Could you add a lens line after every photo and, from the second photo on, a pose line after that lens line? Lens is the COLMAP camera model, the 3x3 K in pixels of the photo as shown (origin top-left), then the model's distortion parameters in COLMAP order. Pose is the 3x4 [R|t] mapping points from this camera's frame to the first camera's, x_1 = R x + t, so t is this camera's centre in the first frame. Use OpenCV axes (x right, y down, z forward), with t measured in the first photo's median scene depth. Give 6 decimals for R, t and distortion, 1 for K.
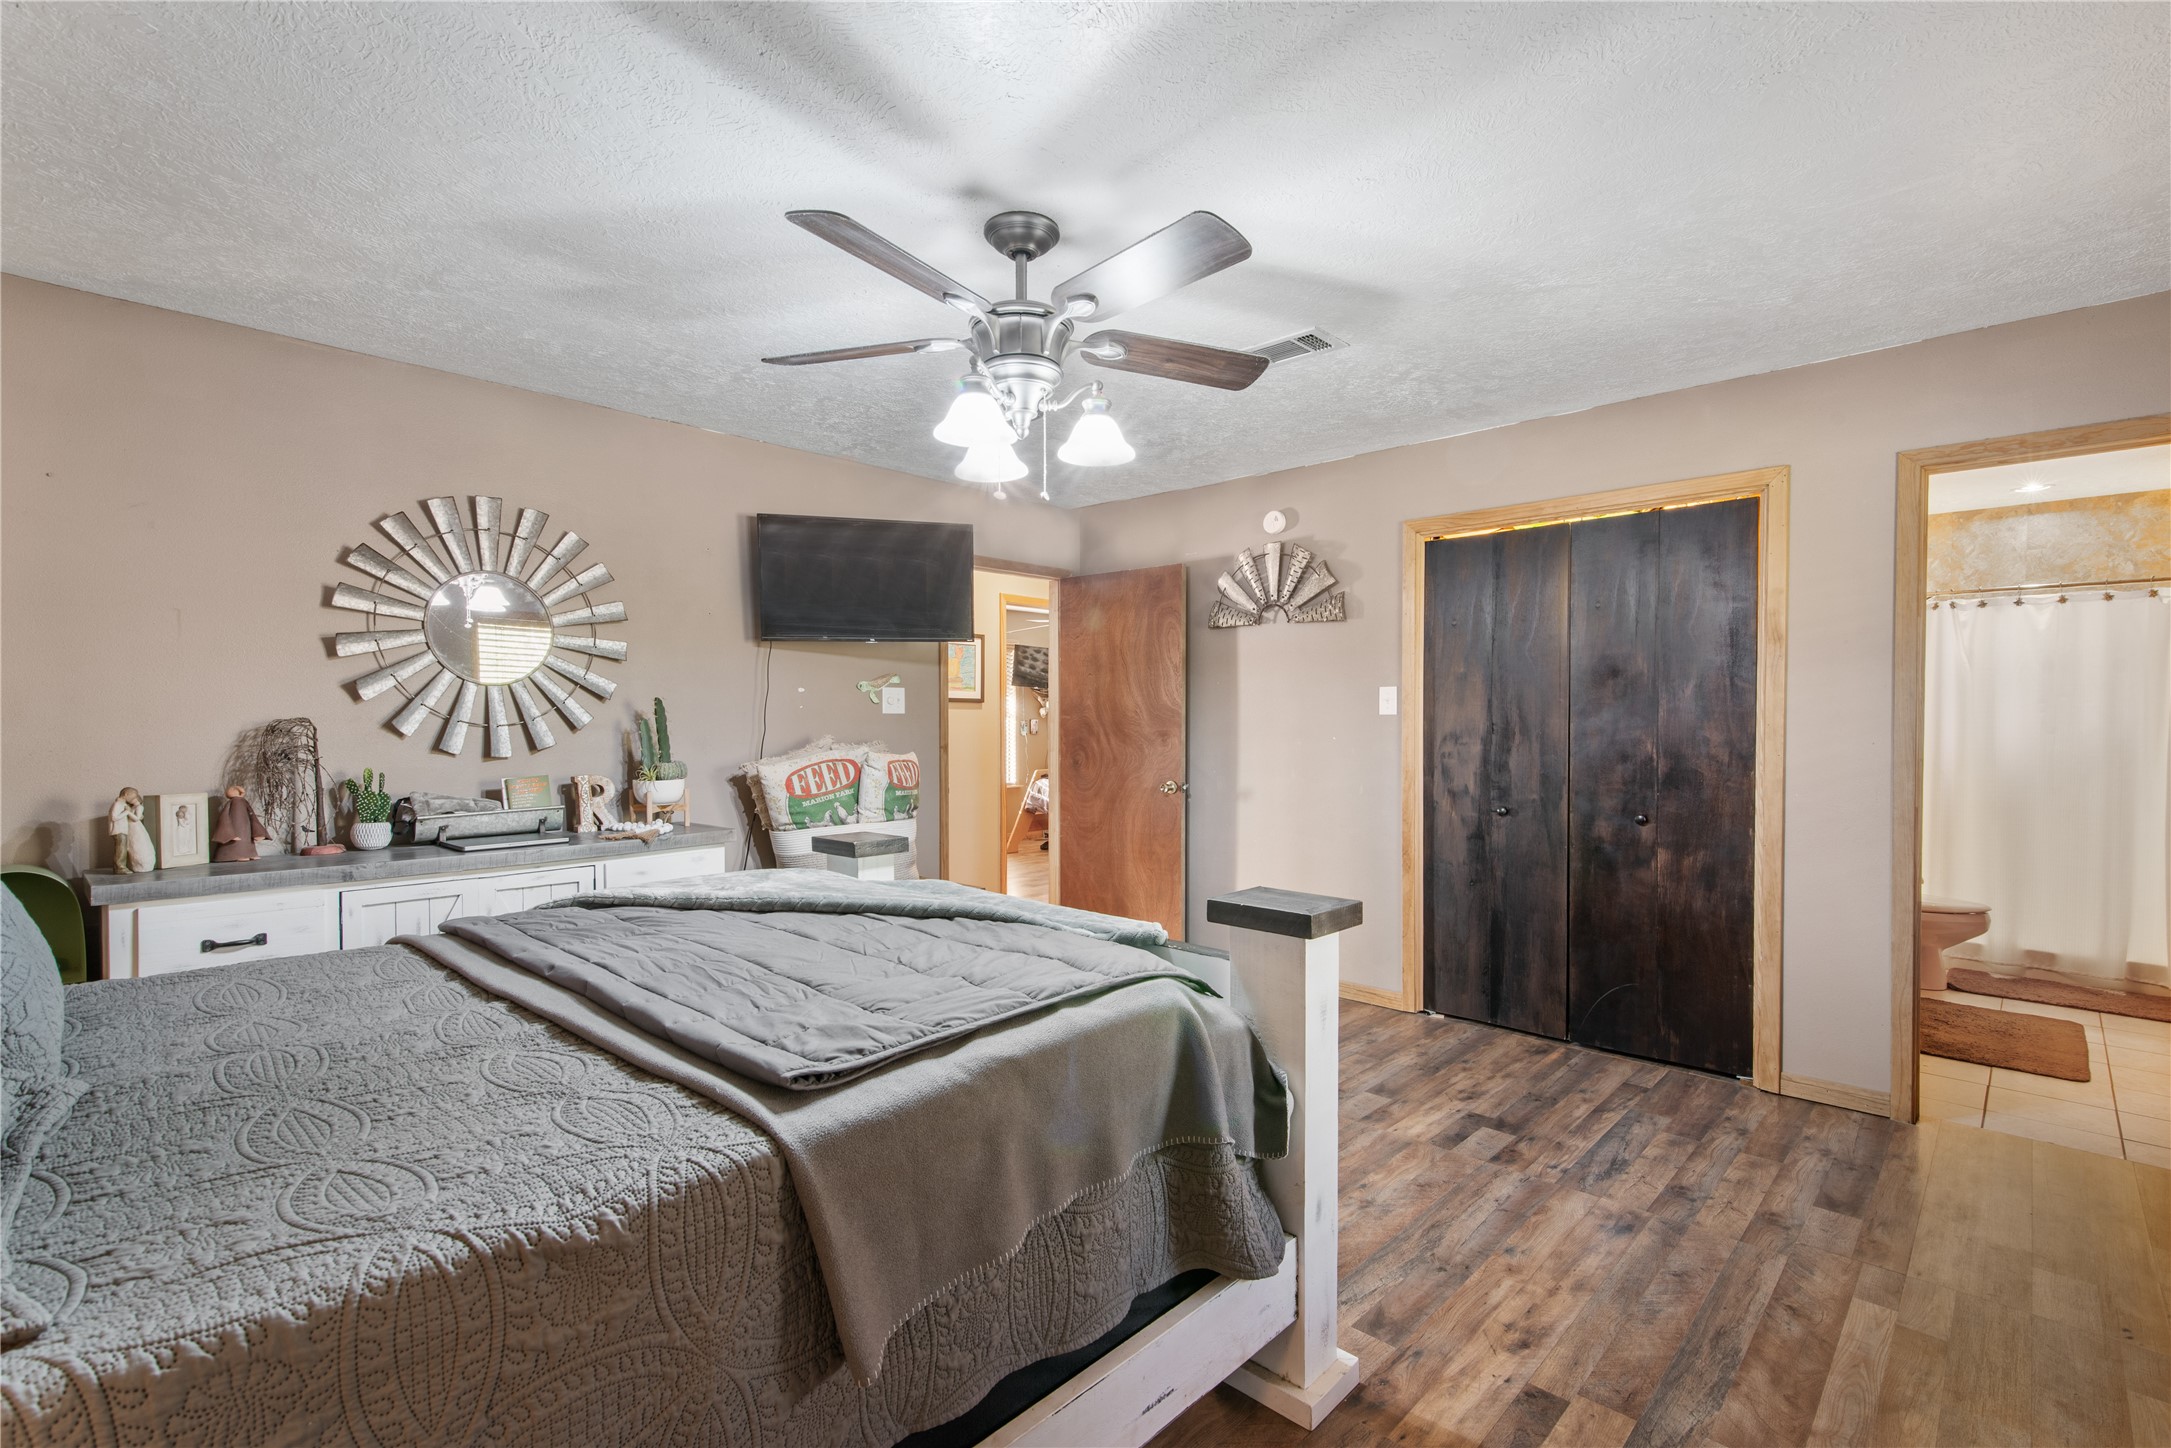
lens RADIAL K [[999.2, 0, 1089.6], [0, 999.2, 743.3], [0, 0, 1]] dist [0.019366, -0.002252]
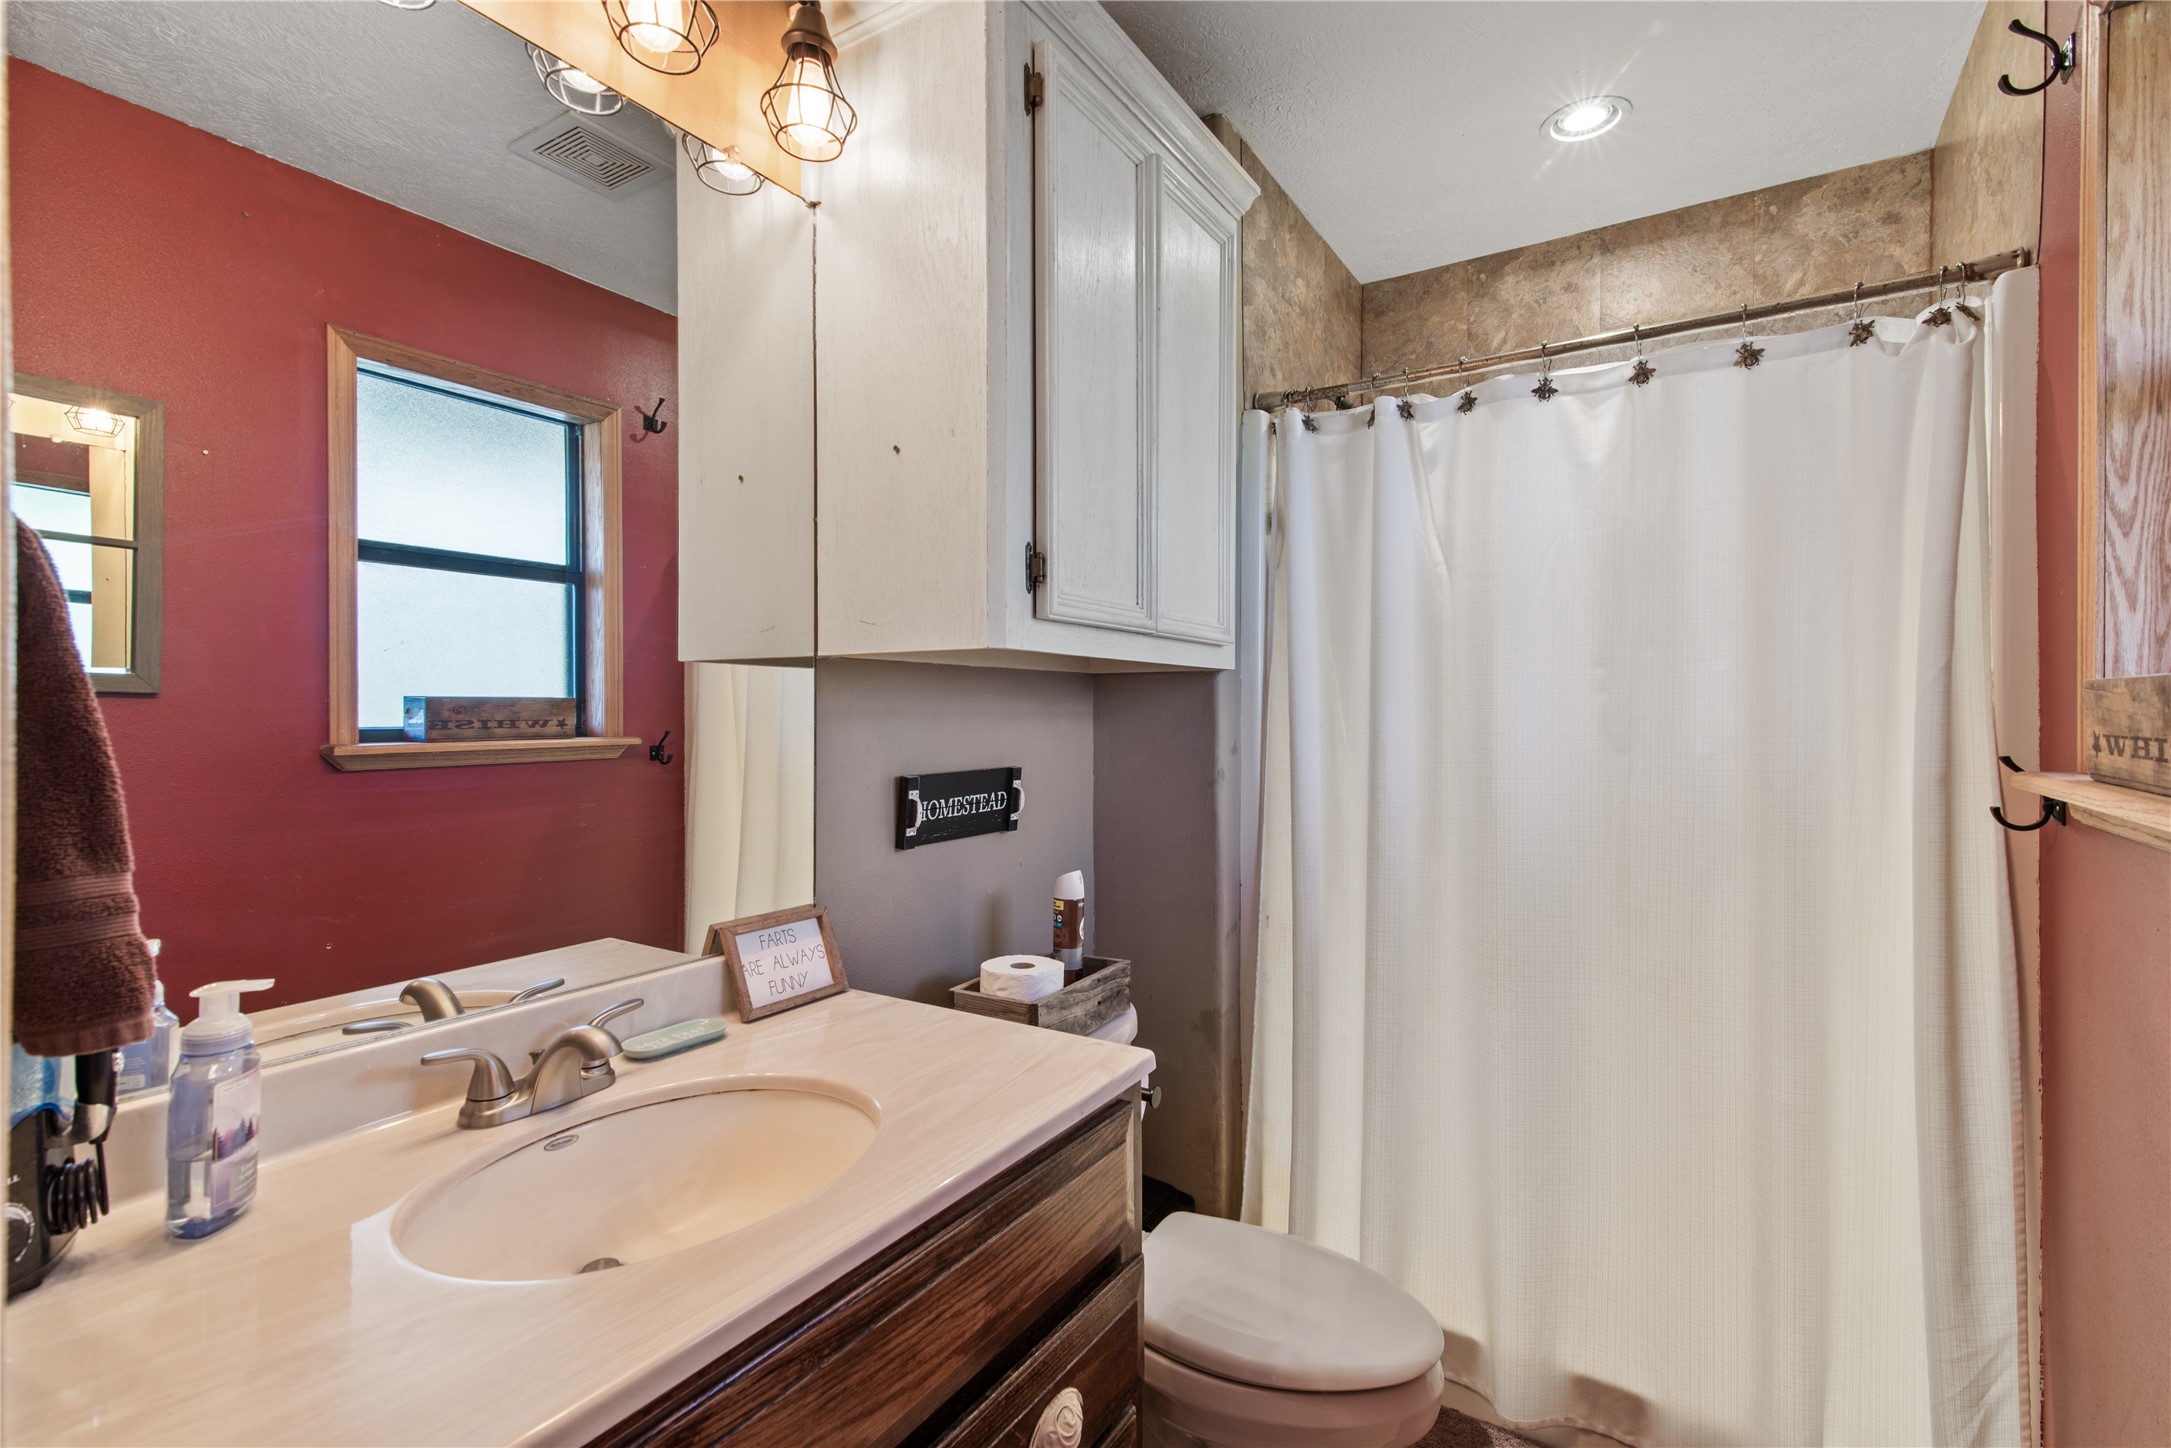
lens RADIAL K [[999.2, 0, 1087.0], [0, 999.2, 716.1], [0, 0, 1]] dist [0.019366, -0.002252]
pose [[0.981737, -0.000231, 0.190242, 0.664756], [0.004024, 0.999801, -0.019550, -0.015213], [-0.190199, 0.019958, 0.981543, 0.658110]]
